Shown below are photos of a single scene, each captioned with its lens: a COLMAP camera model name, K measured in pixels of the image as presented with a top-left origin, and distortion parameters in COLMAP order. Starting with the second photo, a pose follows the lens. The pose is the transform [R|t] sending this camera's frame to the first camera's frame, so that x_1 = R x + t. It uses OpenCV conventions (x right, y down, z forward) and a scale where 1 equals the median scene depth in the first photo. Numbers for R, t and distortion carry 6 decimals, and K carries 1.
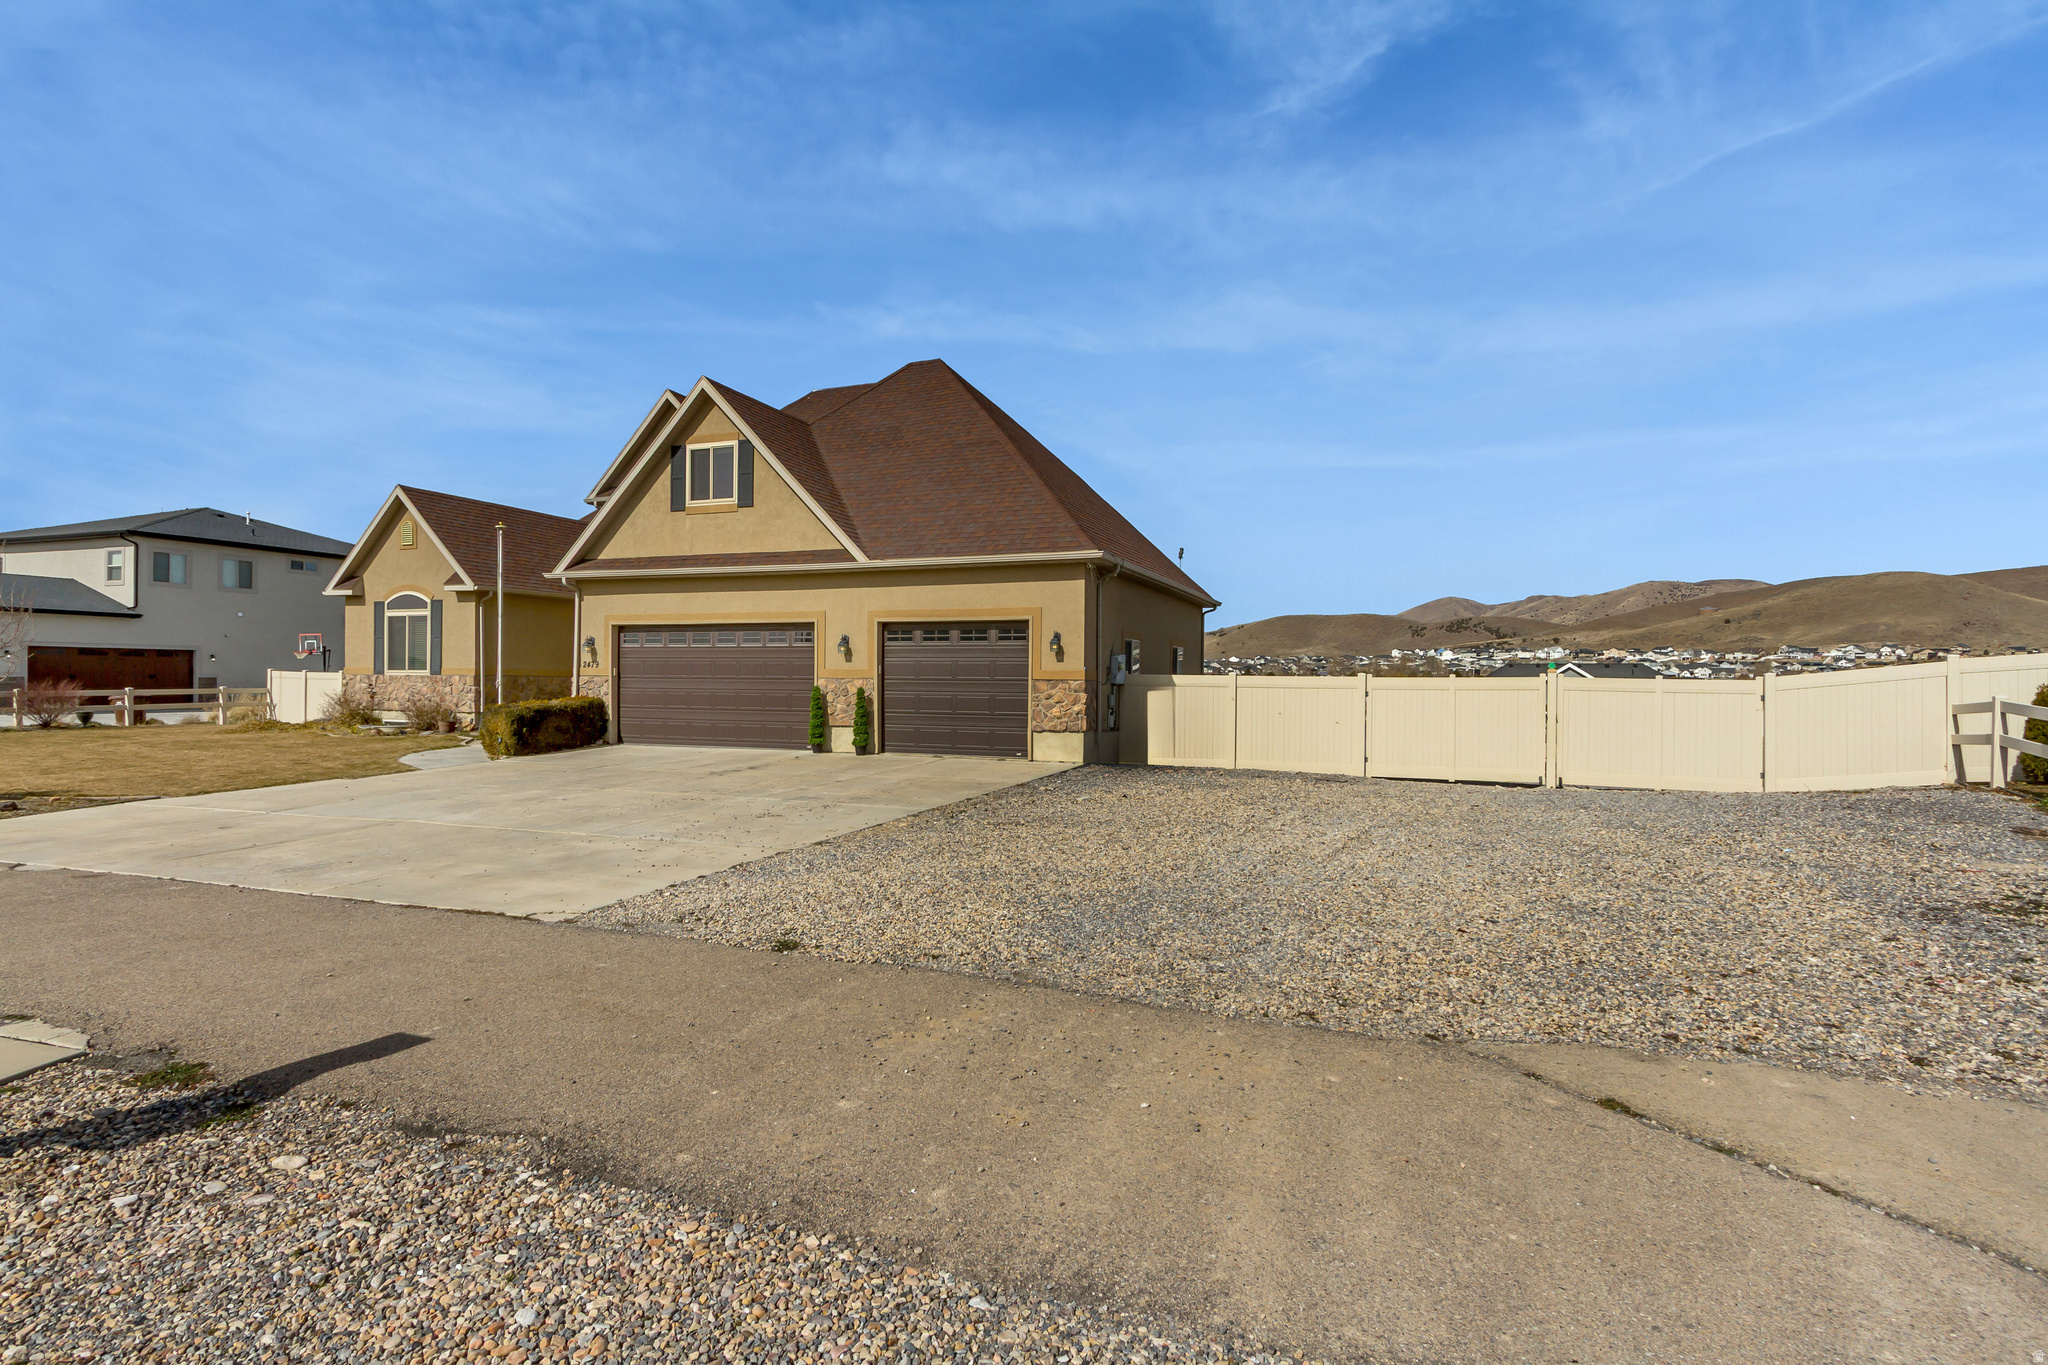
lens RADIAL K [[1051.8, 0, 1024.0], [0, 1051.8, 683.1], [0, 0, 1]] dist [-0.000012, -0.000549]
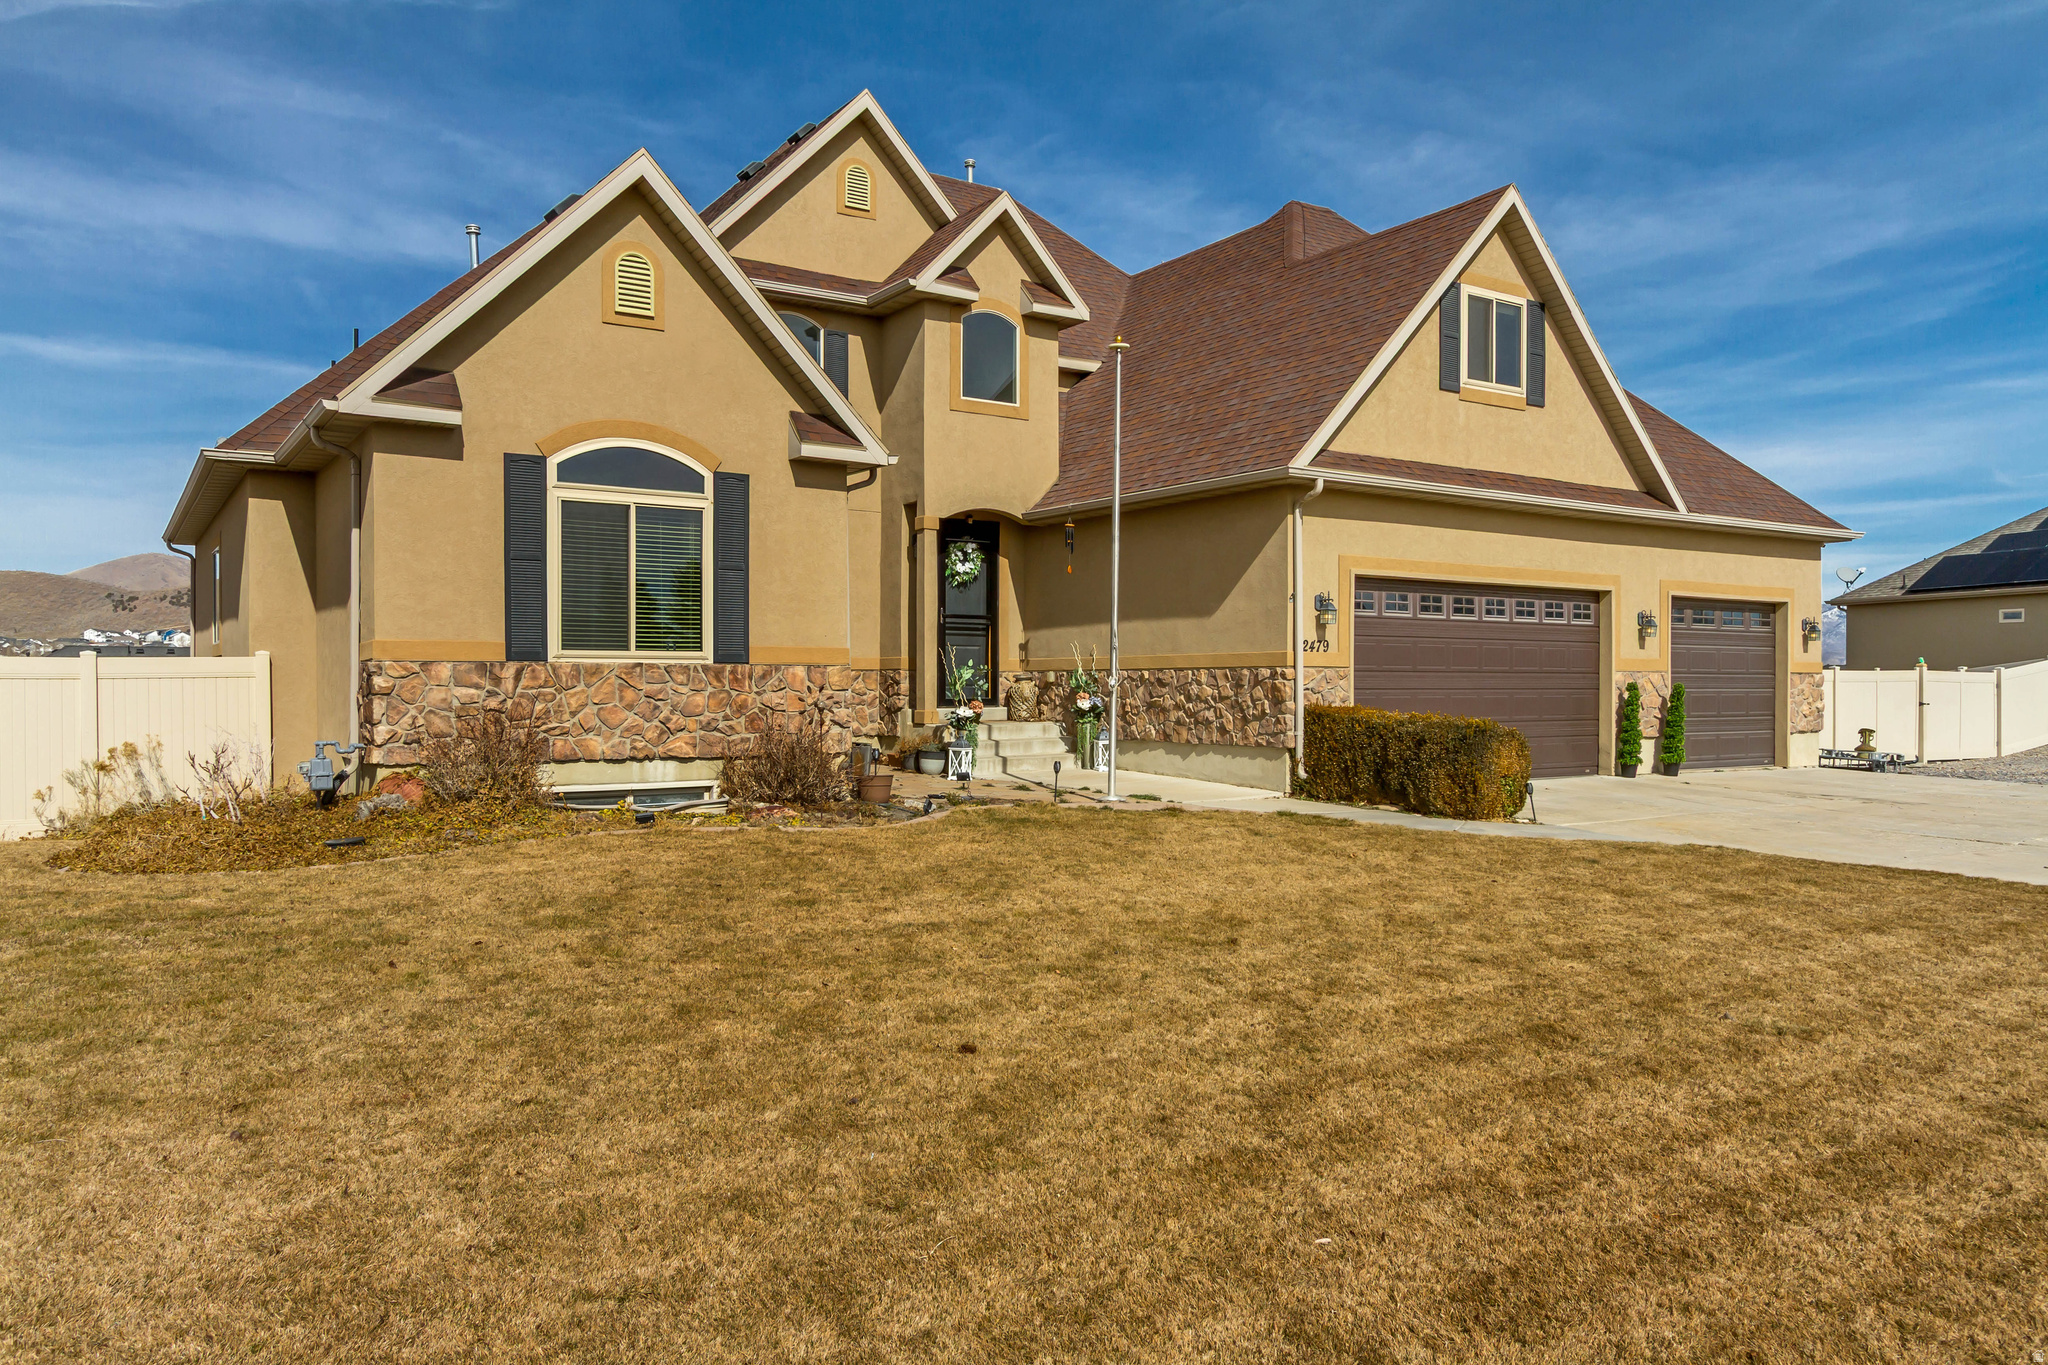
lens RADIAL K [[1411.9, 0, 1032.6], [0, 1411.9, 695.6], [0, 0, 1]] dist [0.005729, -0.001784]
pose [[0.580713, -0.014080, 0.813986, -1.093425], [0.004881, 0.999893, 0.013814, -0.002981], [-0.814093, -0.004049, 0.580720, 0.707171]]
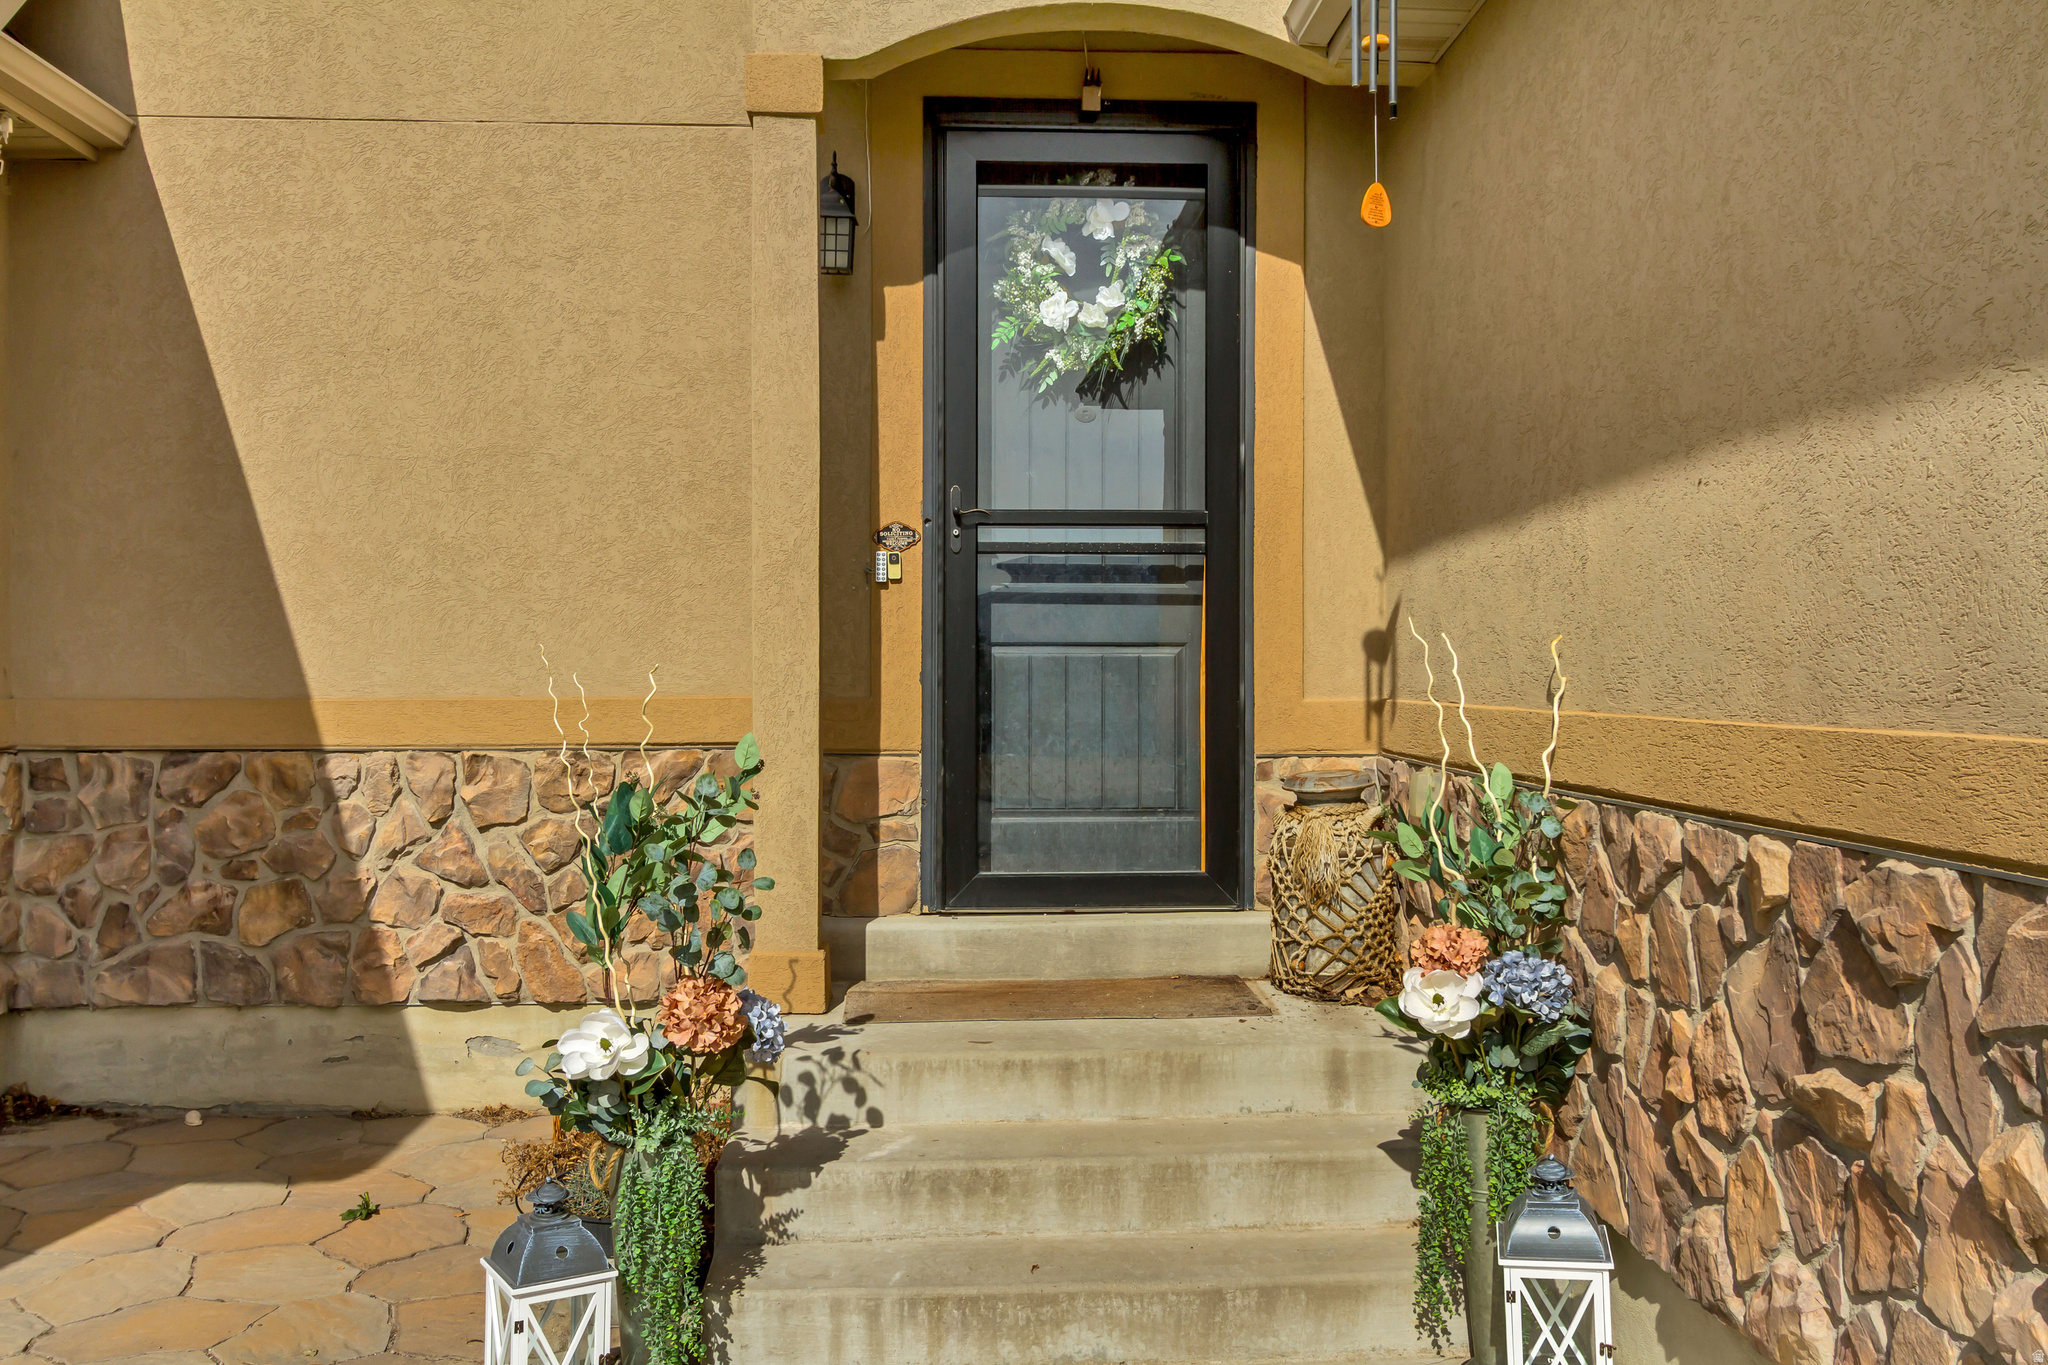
lens RADIAL K [[1806.8, 0, 1020.5], [0, 1806.8, 678.5], [0, 0, 1]] dist [0.012383, 0.001782]
pose [[0.921749, -0.011746, 0.387608, -0.503260], [0.009294, 0.999923, 0.008199, -0.019767], [-0.387675, -0.003956, 0.921788, 1.019226]]
